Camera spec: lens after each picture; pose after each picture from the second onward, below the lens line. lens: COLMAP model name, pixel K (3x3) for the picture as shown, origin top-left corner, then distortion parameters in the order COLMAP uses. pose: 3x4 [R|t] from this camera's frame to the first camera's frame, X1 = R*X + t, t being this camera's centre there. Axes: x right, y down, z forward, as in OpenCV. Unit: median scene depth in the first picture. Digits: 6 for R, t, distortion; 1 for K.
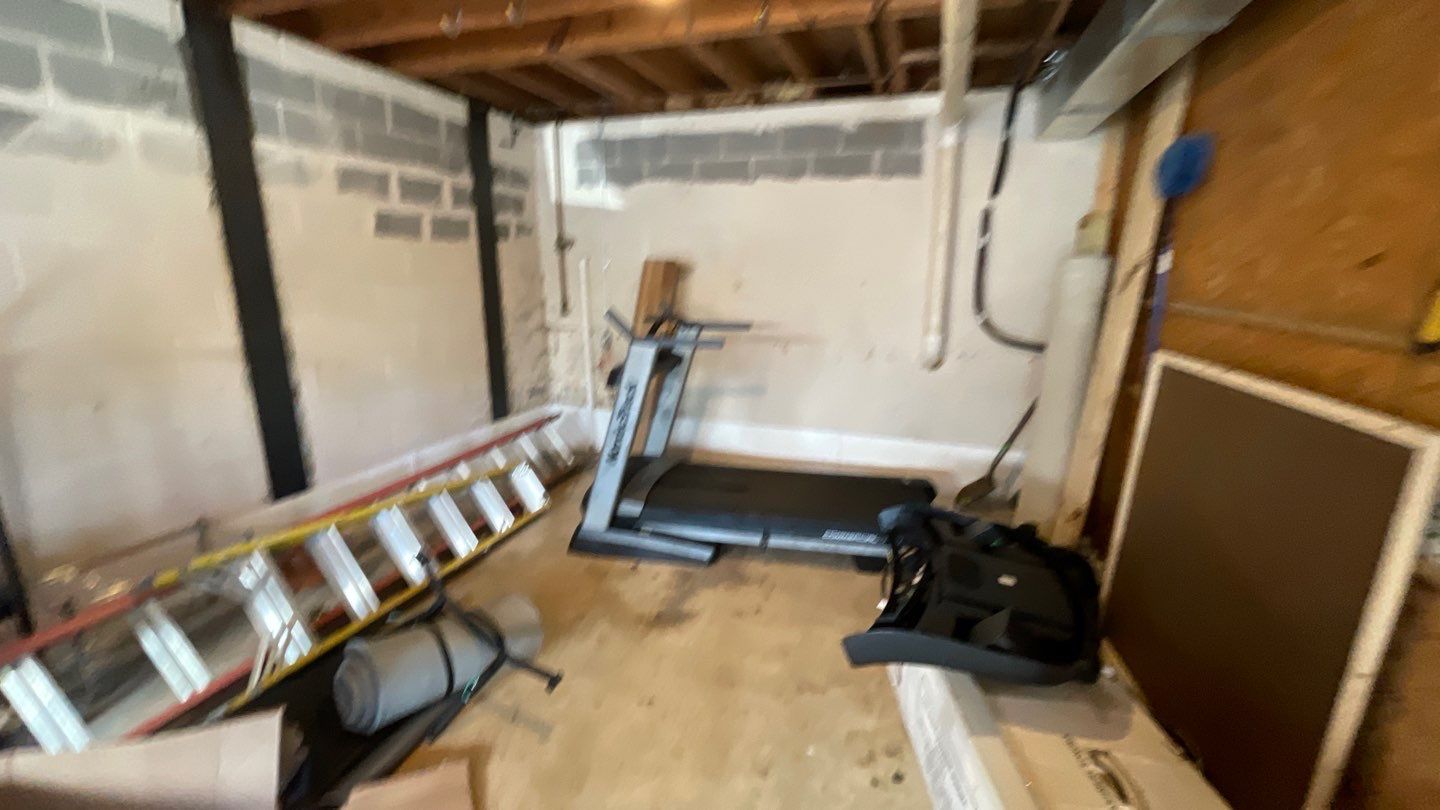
lens RADIAL K [[586.7, 0, 719.7], [0, 586.7, 406.3], [0, 0, 1]] dist [0.001315, 0.000507]
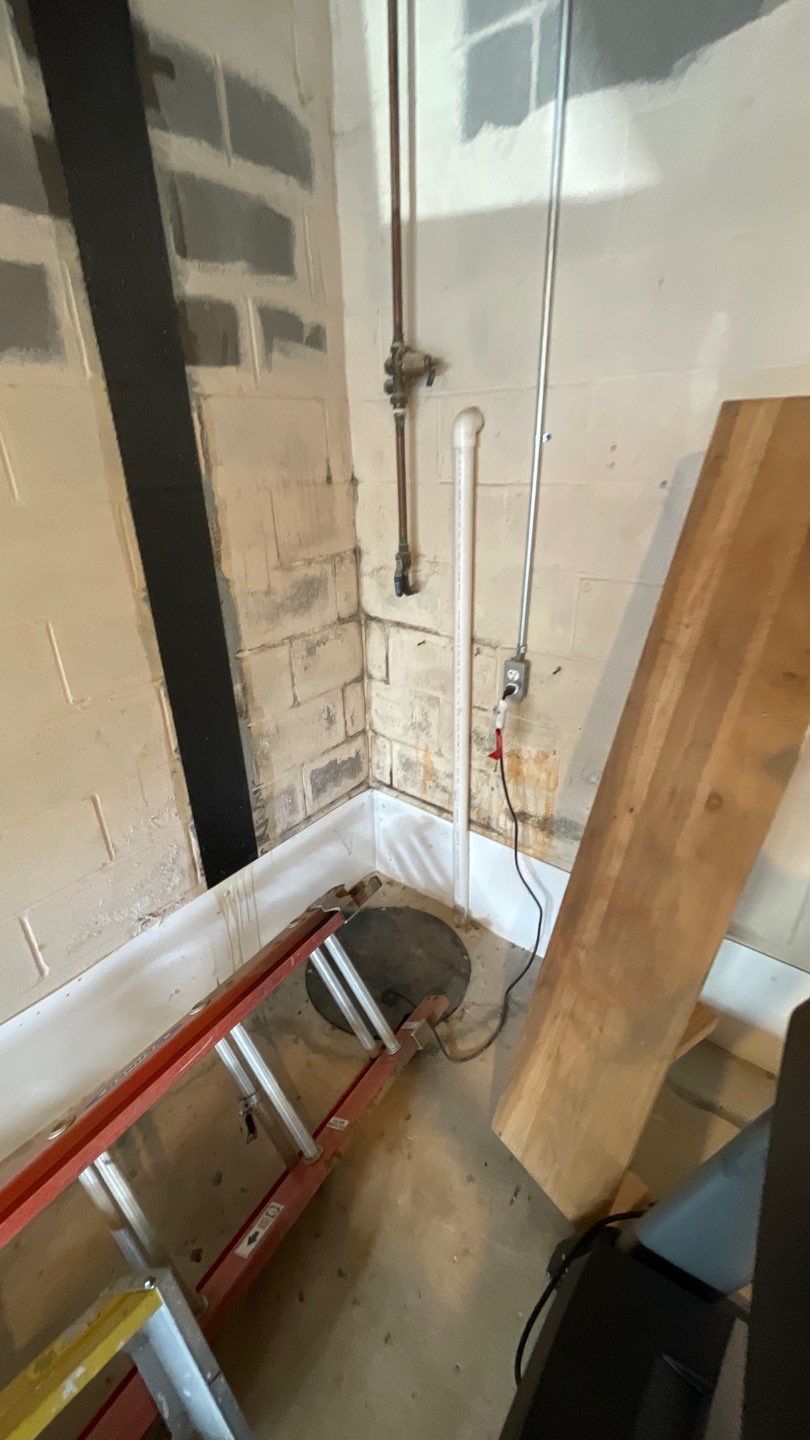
lens RADIAL K [[586.7, 0, 403.7], [0, 586.7, 717.5], [0, 0, 1]] dist [0.001315, 0.000507]
pose [[0.942970, 0.109504, -0.314349, -0.188272], [-0.046212, 0.978263, 0.202154, -0.200975], [0.329653, -0.176099, 0.927533, 0.852340]]
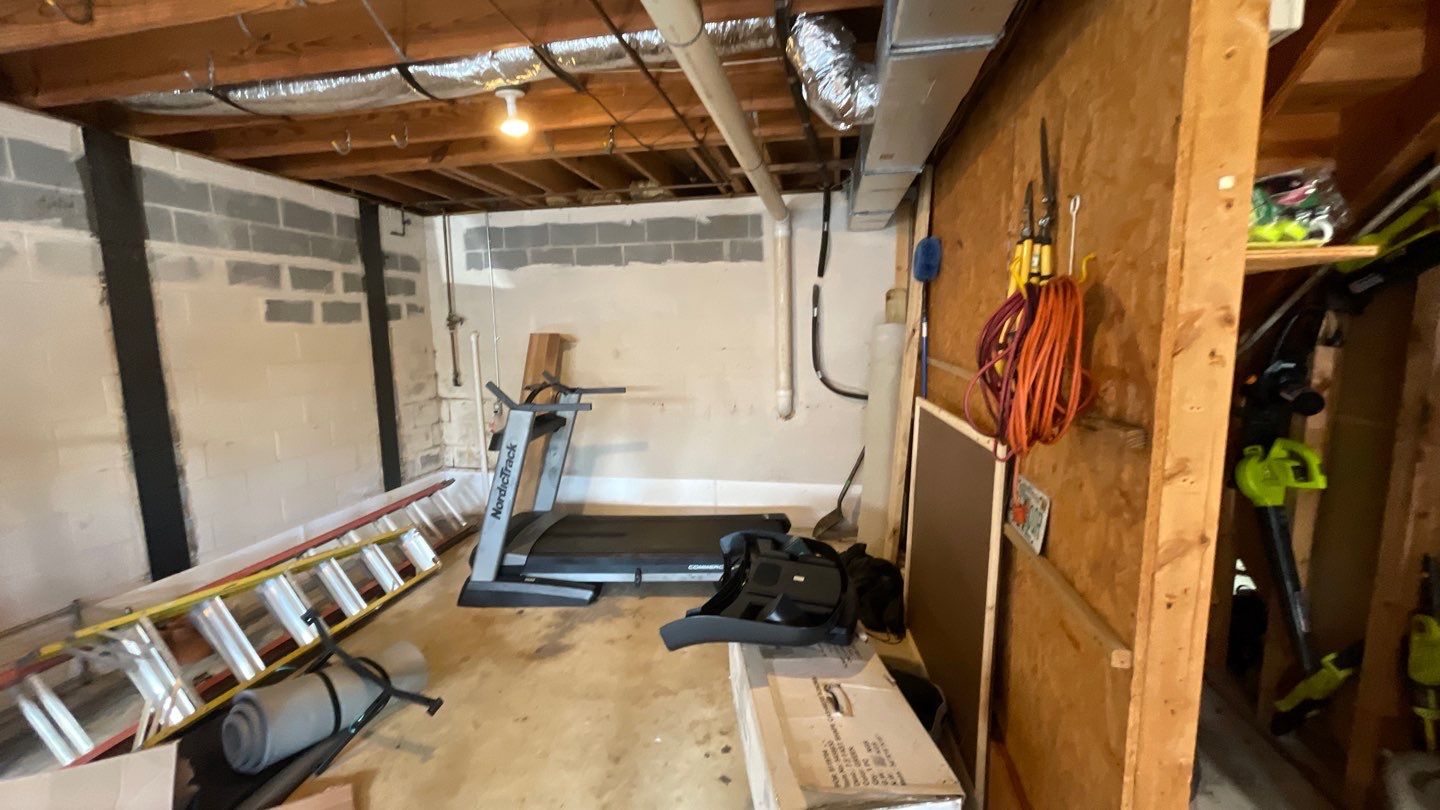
lens RADIAL K [[586.7, 0, 716.1], [0, 586.7, 404.4], [0, 0, 1]] dist [0.001315, 0.000507]
pose [[0.989603, -0.046531, 0.136089, 0.072055], [0.060311, 0.993263, -0.098947, 0.015251], [-0.130568, 0.106126, 0.985743, -0.143129]]
